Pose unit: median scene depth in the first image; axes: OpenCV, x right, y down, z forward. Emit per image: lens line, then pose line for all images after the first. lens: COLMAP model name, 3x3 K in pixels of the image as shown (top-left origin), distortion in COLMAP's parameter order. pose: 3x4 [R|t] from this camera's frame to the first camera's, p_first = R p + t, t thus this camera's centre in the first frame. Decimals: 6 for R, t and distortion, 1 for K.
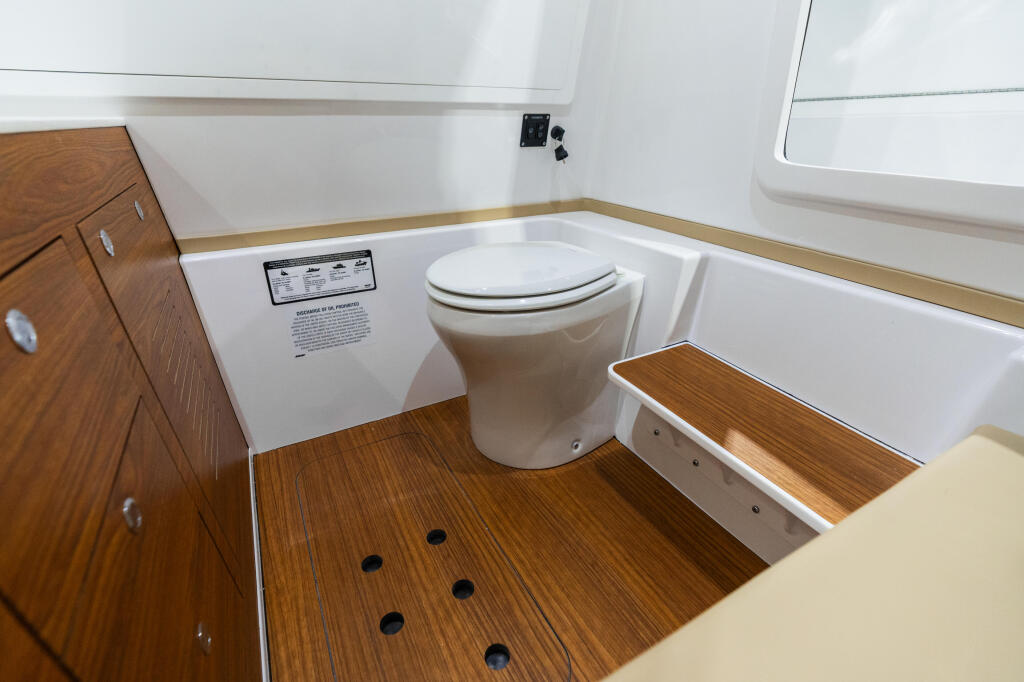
lens RADIAL K [[463.6, 0, 510.7], [0, 463.6, 339.8], [0, 0, 1]] dist [-0.005763, -0.000152]
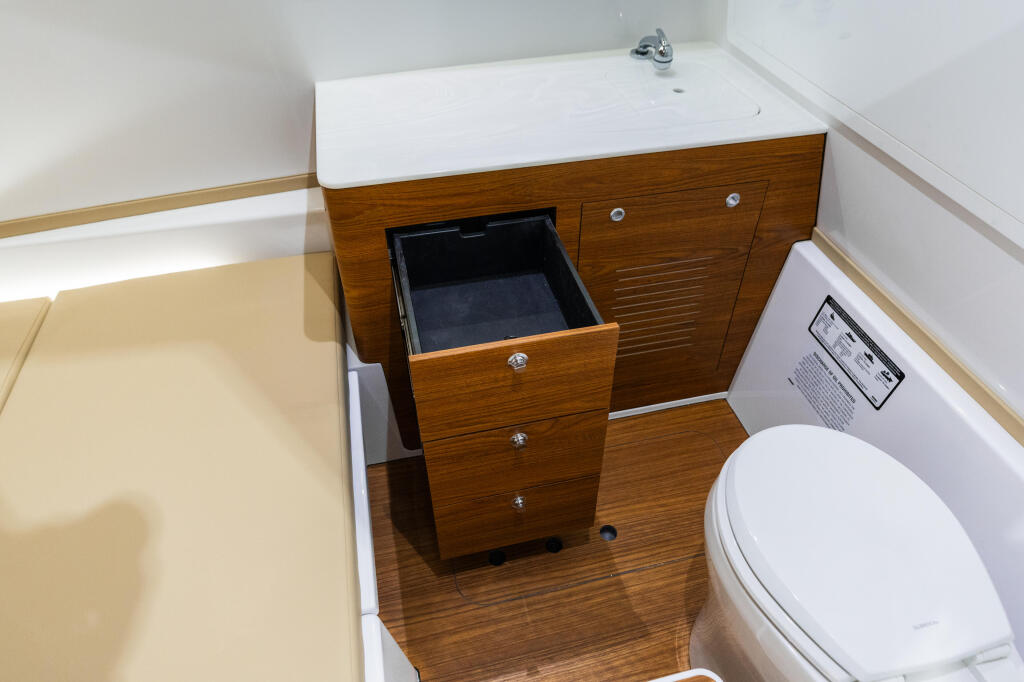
lens RADIAL K [[618.0, 0, 511.9], [0, 618.0, 338.4], [0, 0, 1]] dist [-0.002207, 0.000551]
pose [[-0.267837, 0.664314, -0.697818, 0.558049], [-0.419233, 0.571760, 0.705219, -0.709205], [0.867471, 0.481432, 0.125364, 0.313514]]
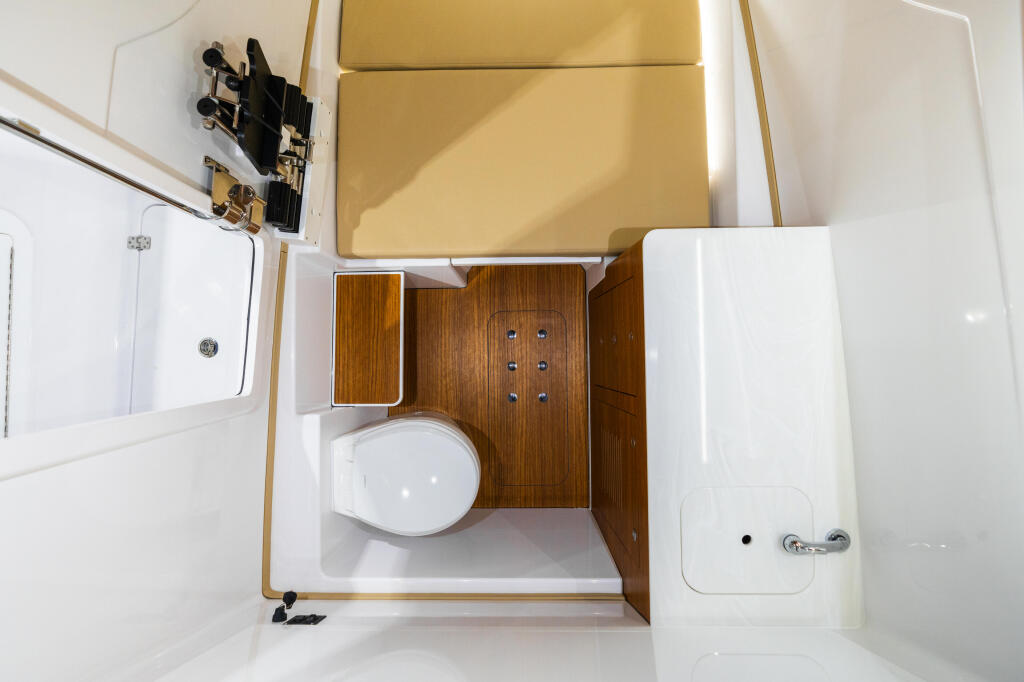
lens RADIAL K [[470.2, 0, 512.0], [0, 470.2, 341.0], [0, 0, 1]] dist [-0.005744, 0.001180]
pose [[-0.880347, -0.472591, 0.040583, -0.105917], [0.229285, -0.349088, 0.908607, -1.199345], [-0.415232, 0.809194, 0.415677, -0.071801]]
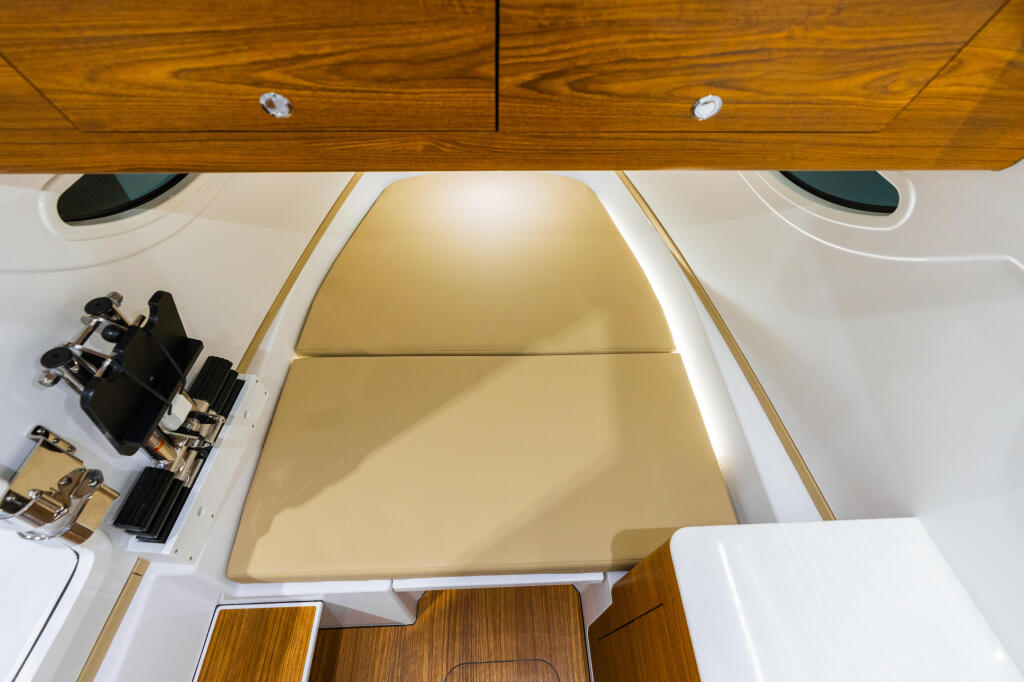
lens RADIAL K [[470.2, 0, 512.0], [0, 470.2, 341.0], [0, 0, 1]] dist [-0.005744, 0.001180]
pose [[-0.894652, -0.360204, 0.264294, -0.074687], [0.174849, 0.262089, 0.949072, -0.878014], [-0.411128, 0.895300, -0.171498, 0.011500]]
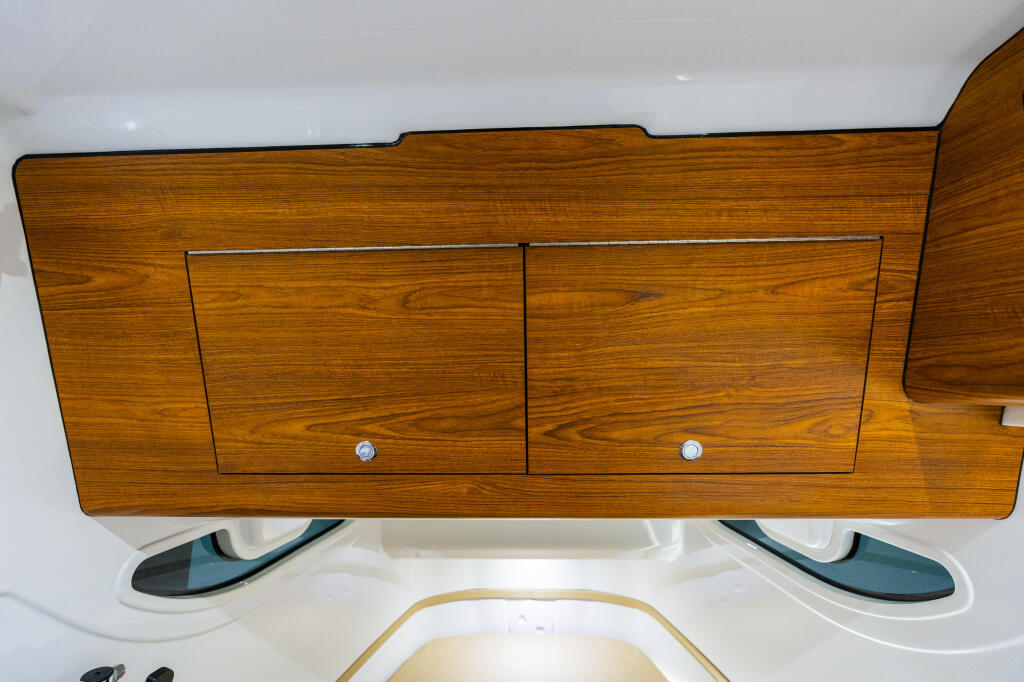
lens RADIAL K [[456.2, 0, 510.6], [0, 456.2, 340.1], [0, 0, 1]] dist [-0.005583, 0.000754]
pose [[-0.852682, 0.062603, 0.518665, -0.157432], [0.234887, 0.932731, 0.273571, -0.803158], [-0.466649, 0.355097, -0.810028, 0.176144]]
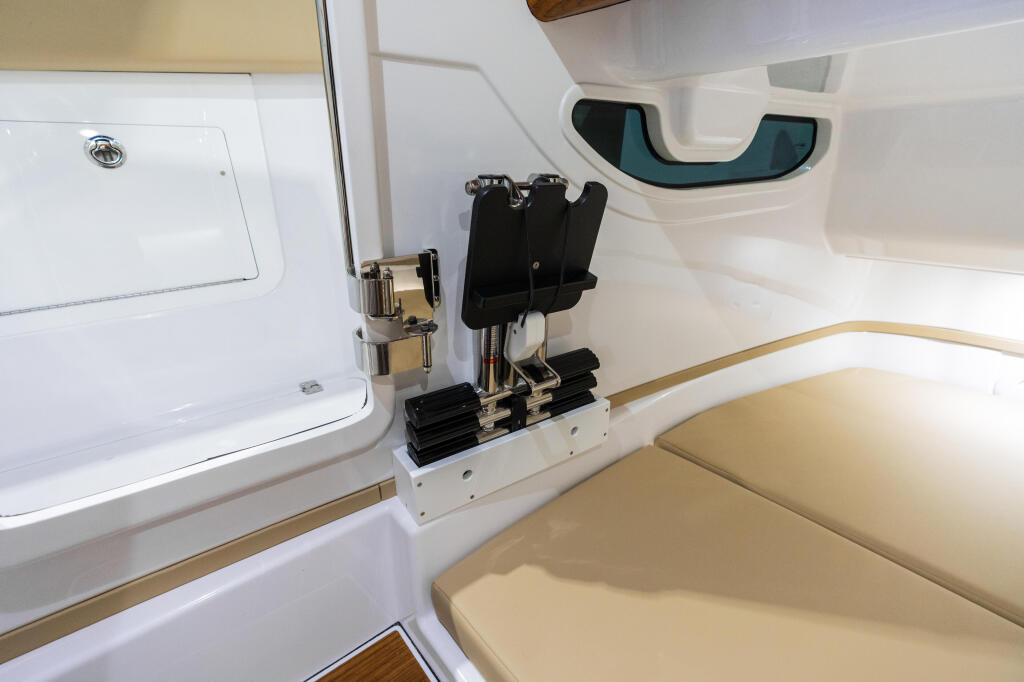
lens RADIAL K [[459.0, 0, 512.5], [0, 459.0, 340.1], [0, 0, 1]] dist [-0.010458, 0.001449]
pose [[-0.199146, -0.332716, 0.921760, 0.007369], [0.432171, 0.814376, 0.387325, -0.418464], [-0.879528, 0.475492, -0.018390, 0.268255]]
